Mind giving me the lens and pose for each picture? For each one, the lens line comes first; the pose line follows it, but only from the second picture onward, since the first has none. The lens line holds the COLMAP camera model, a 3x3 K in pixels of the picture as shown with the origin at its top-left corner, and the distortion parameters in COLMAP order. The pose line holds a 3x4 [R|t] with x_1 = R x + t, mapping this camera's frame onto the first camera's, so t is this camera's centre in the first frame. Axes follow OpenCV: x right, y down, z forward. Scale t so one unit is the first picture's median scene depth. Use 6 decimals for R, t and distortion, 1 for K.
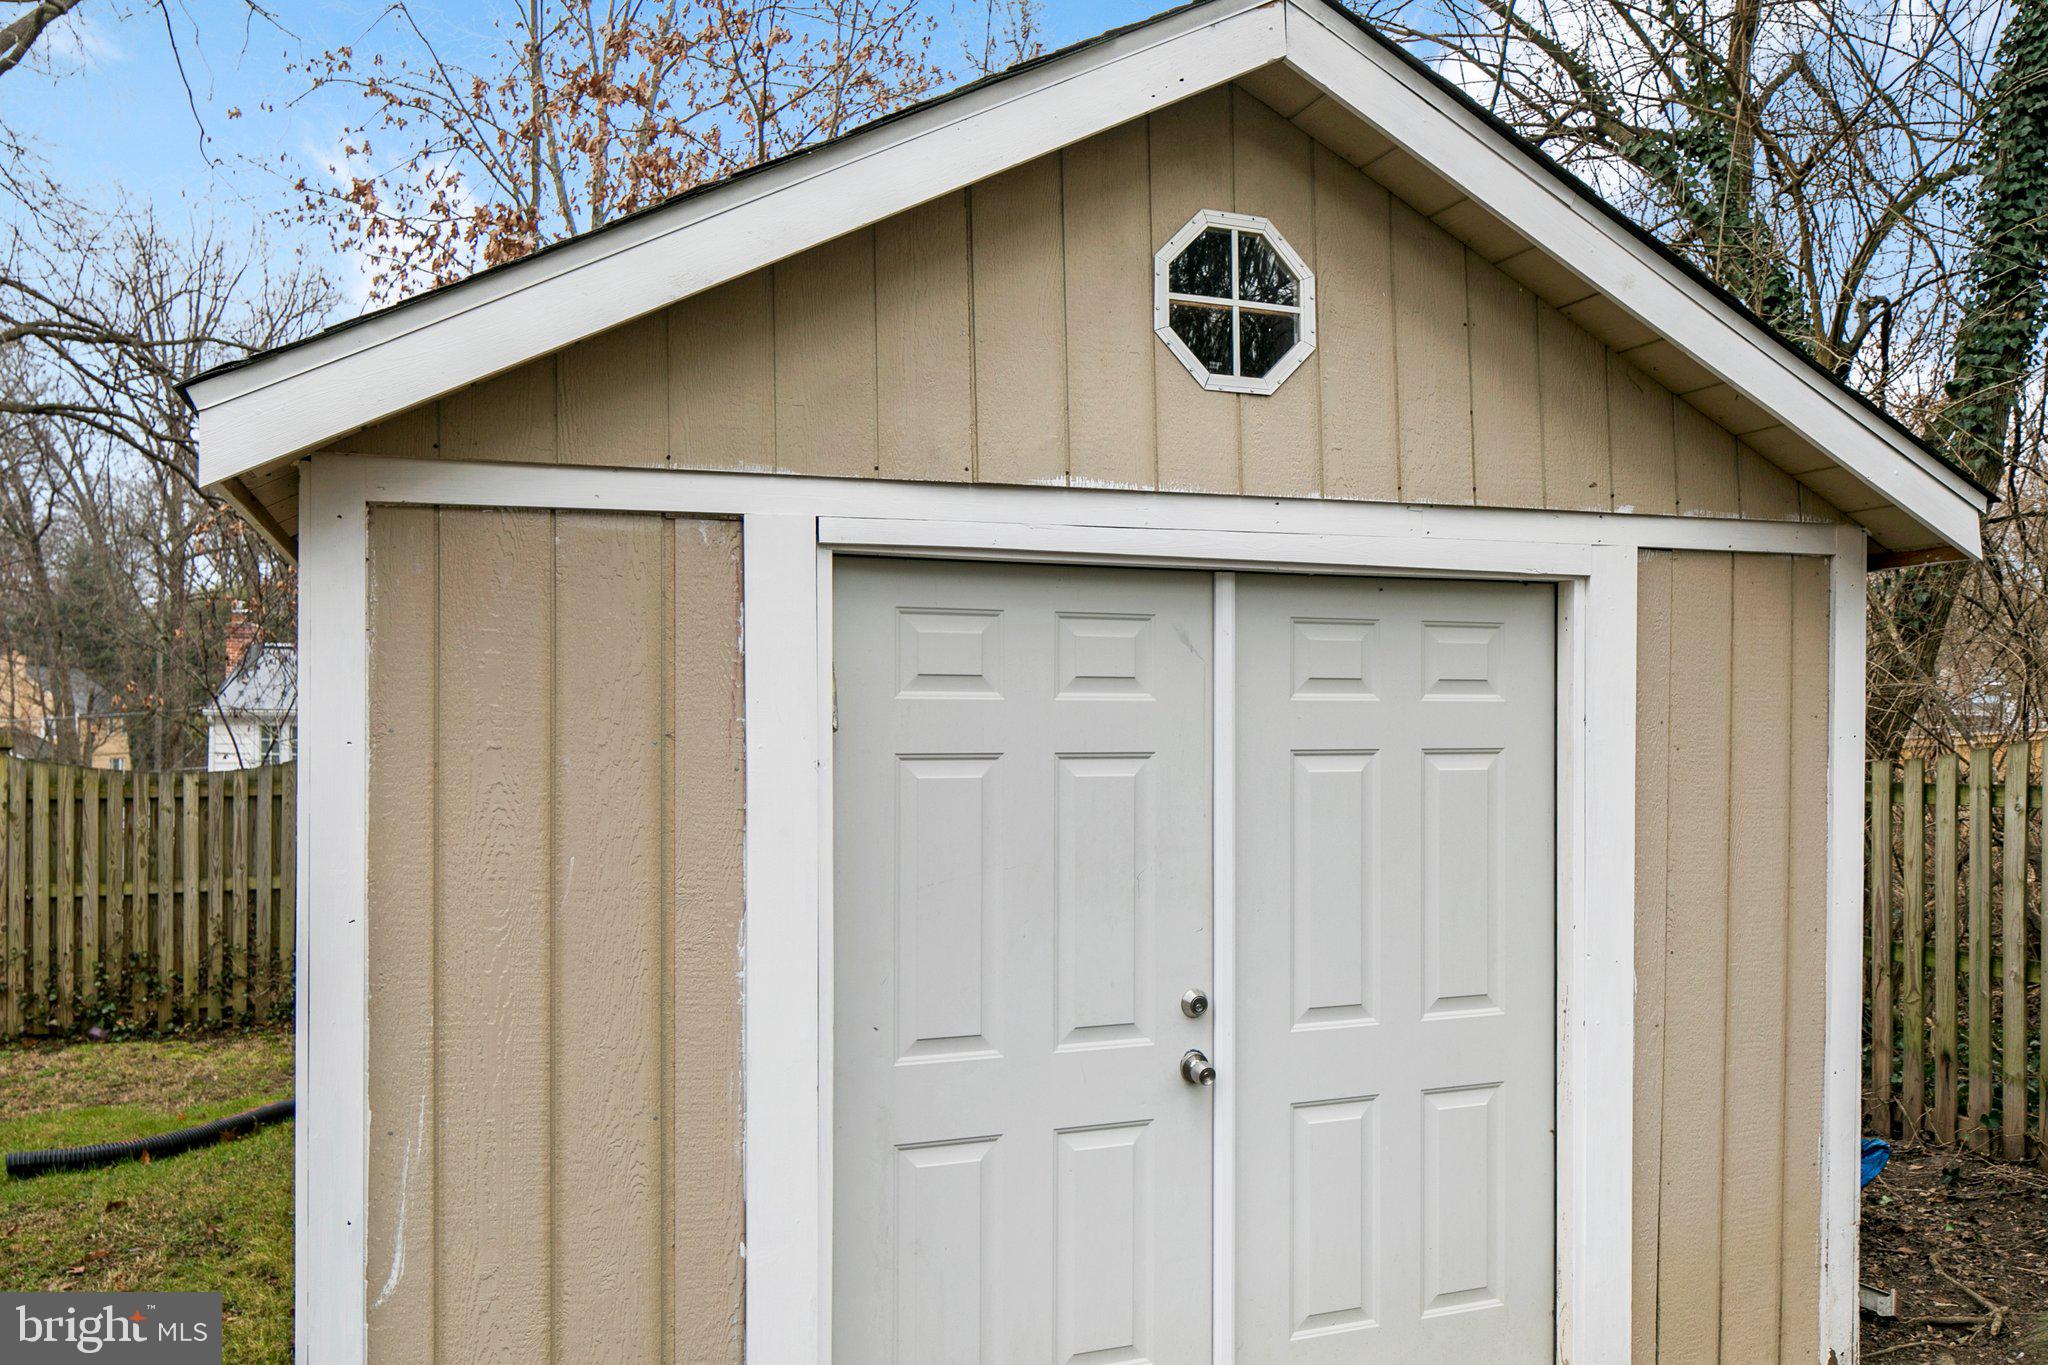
lens RADIAL K [[1530.8, 0, 1022.8], [0, 1530.8, 695.3], [0, 0, 1]] dist [-0.004428, -0.002510]
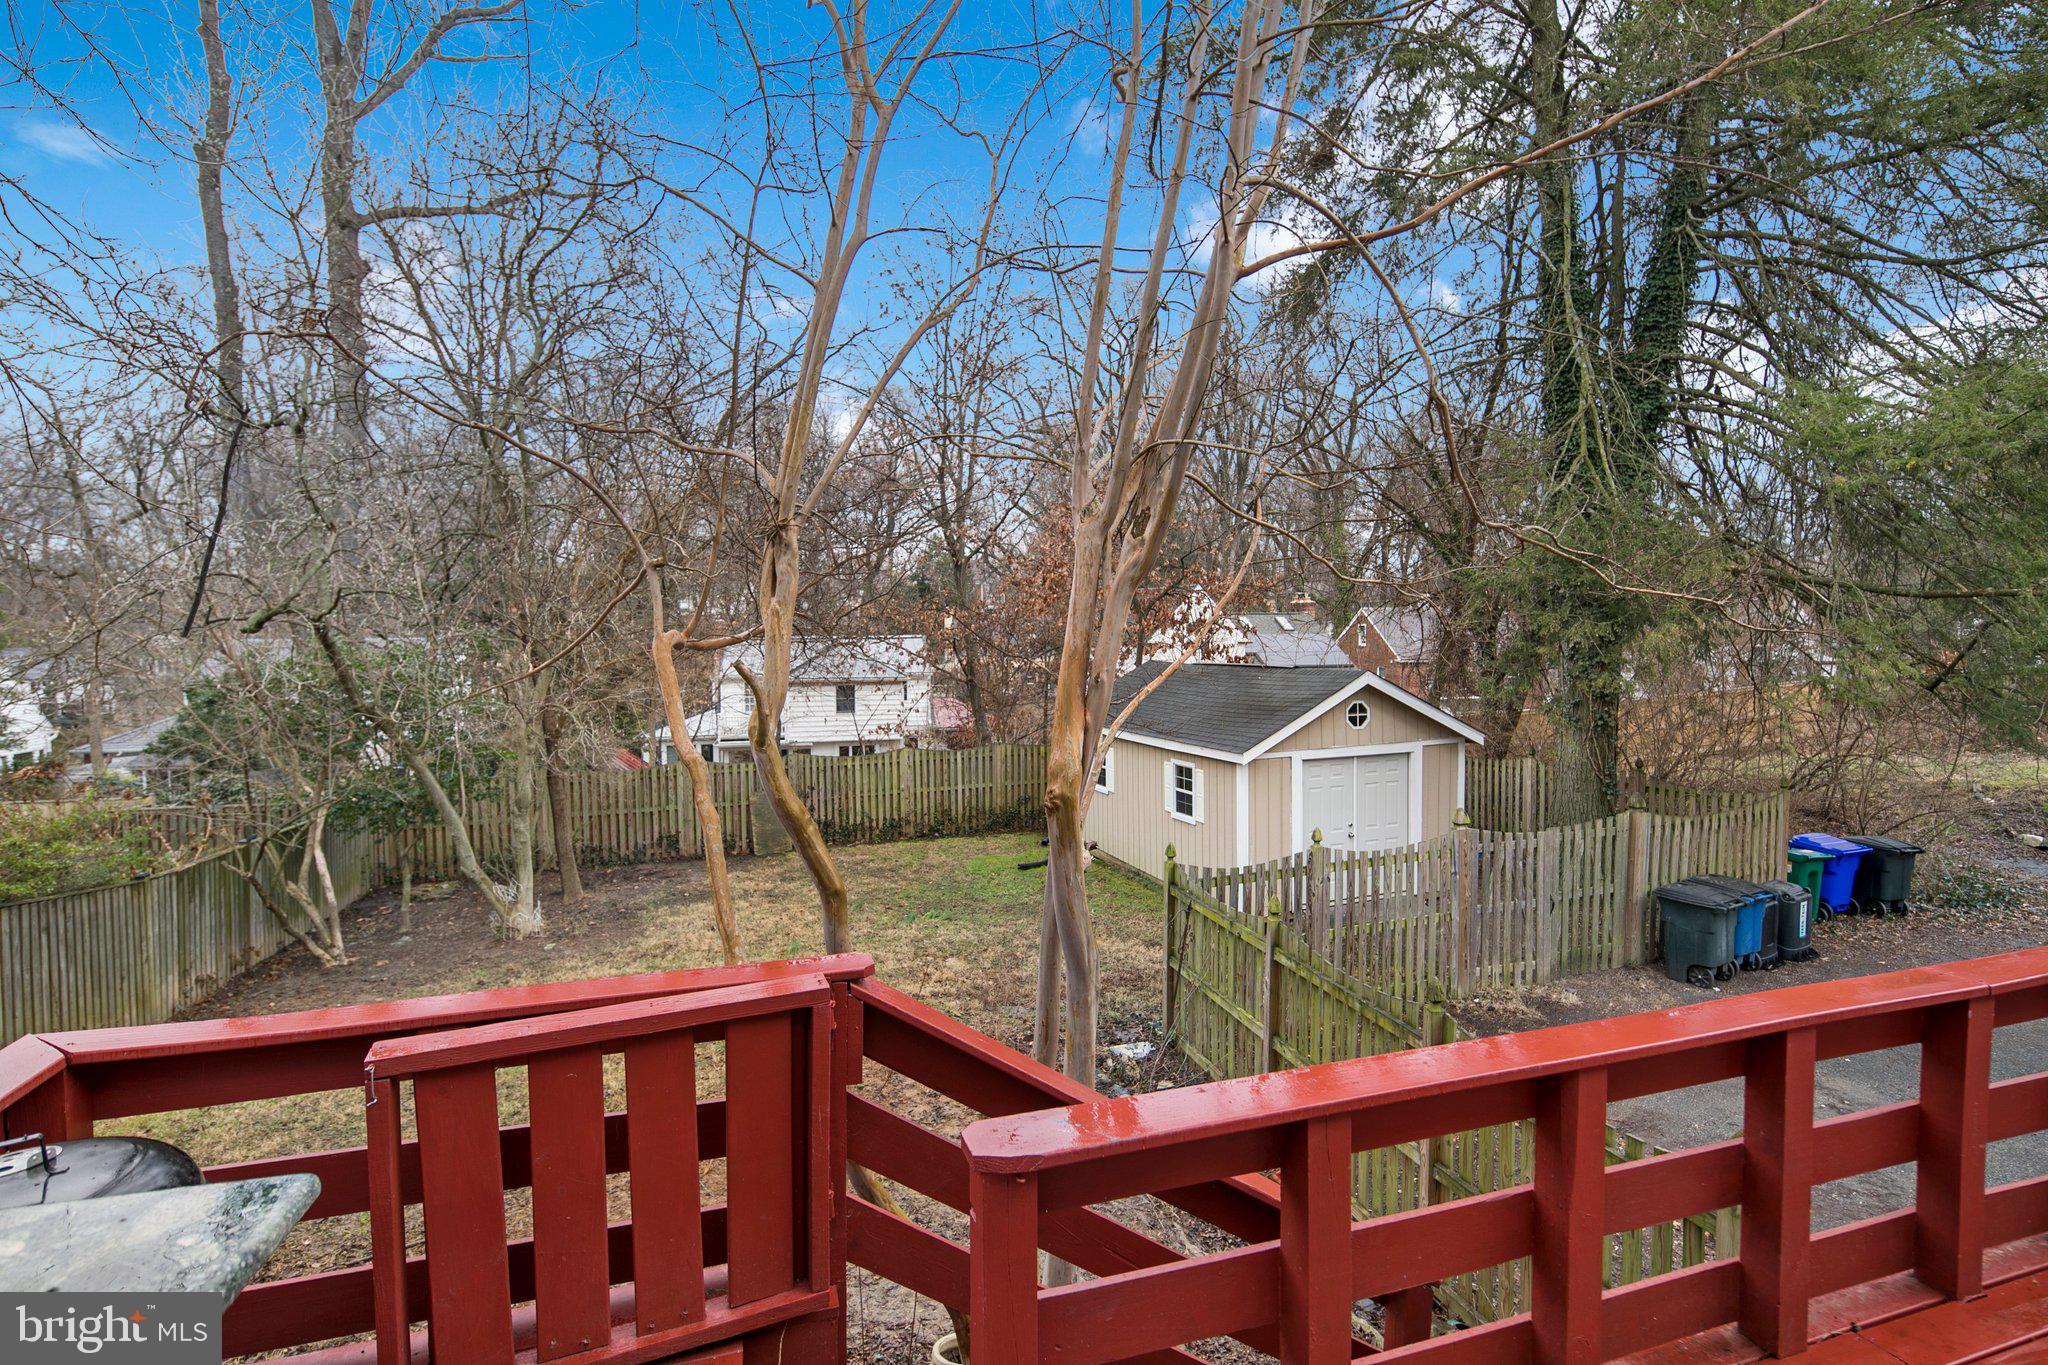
lens RADIAL K [[1003.2, 0, 1044.3], [0, 1003.2, 674.5], [0, 0, 1]] dist [0.005765, -0.005560]
pose [[0.999906, -0.010318, -0.008977, -0.358631], [0.010805, 0.998372, 0.056003, -0.214651], [0.008385, -0.056095, 0.998390, -1.007904]]
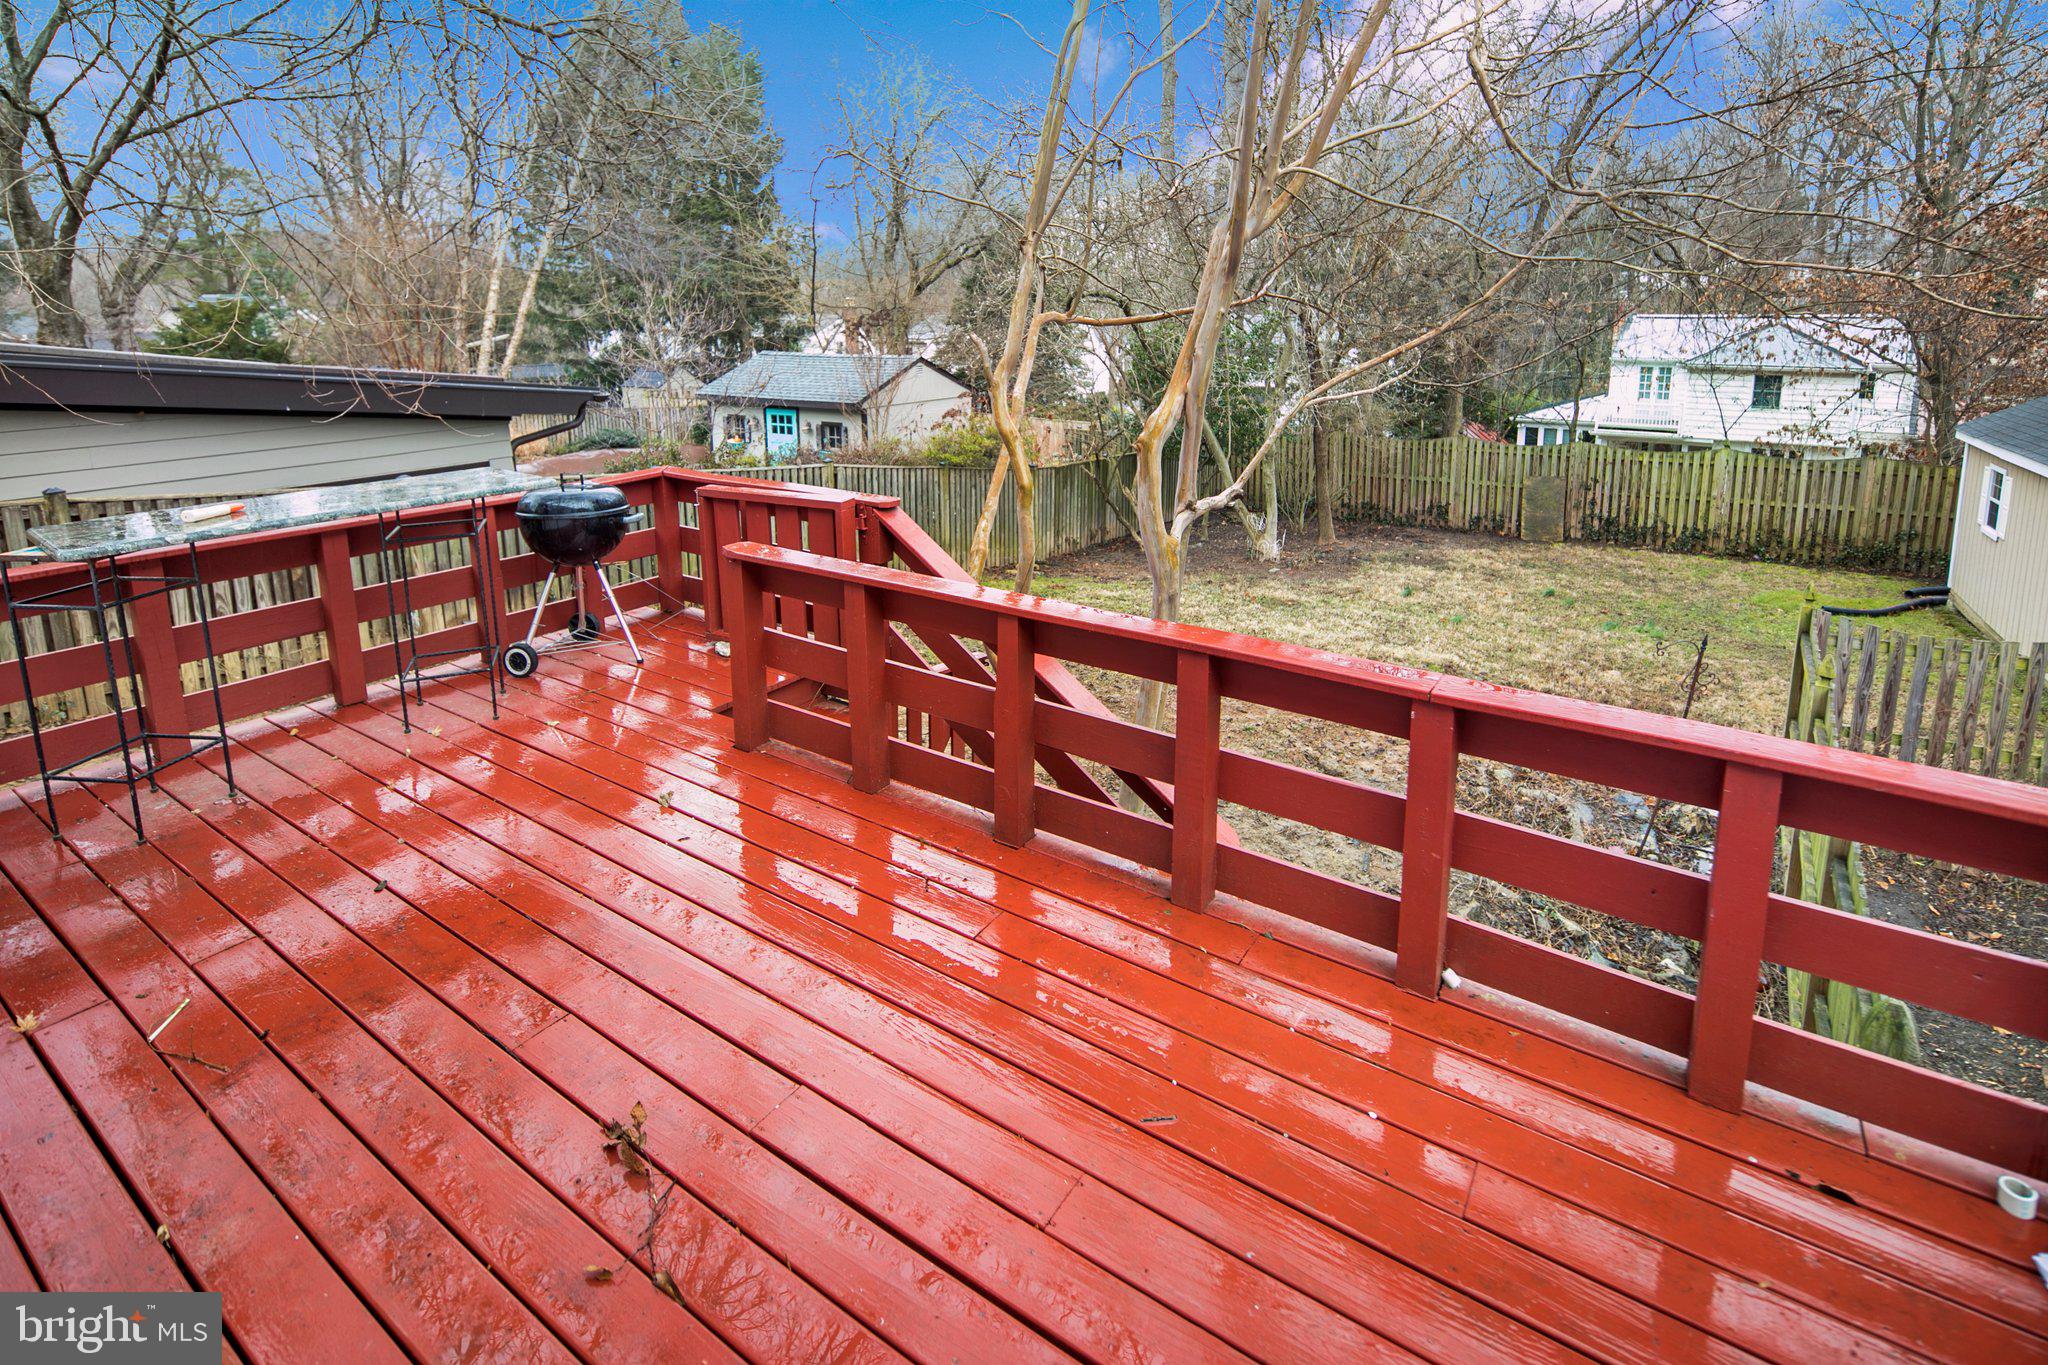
lens RADIAL K [[1003.2, 0, 1004.1], [0, 1003.2, 477.6], [0, 0, 1]] dist [0.005765, -0.005560]
pose [[0.588835, 0.122469, -0.798921, -0.008403], [0.018858, 0.986103, 0.165062, -0.215591], [0.808033, -0.112260, 0.578342, -0.994232]]
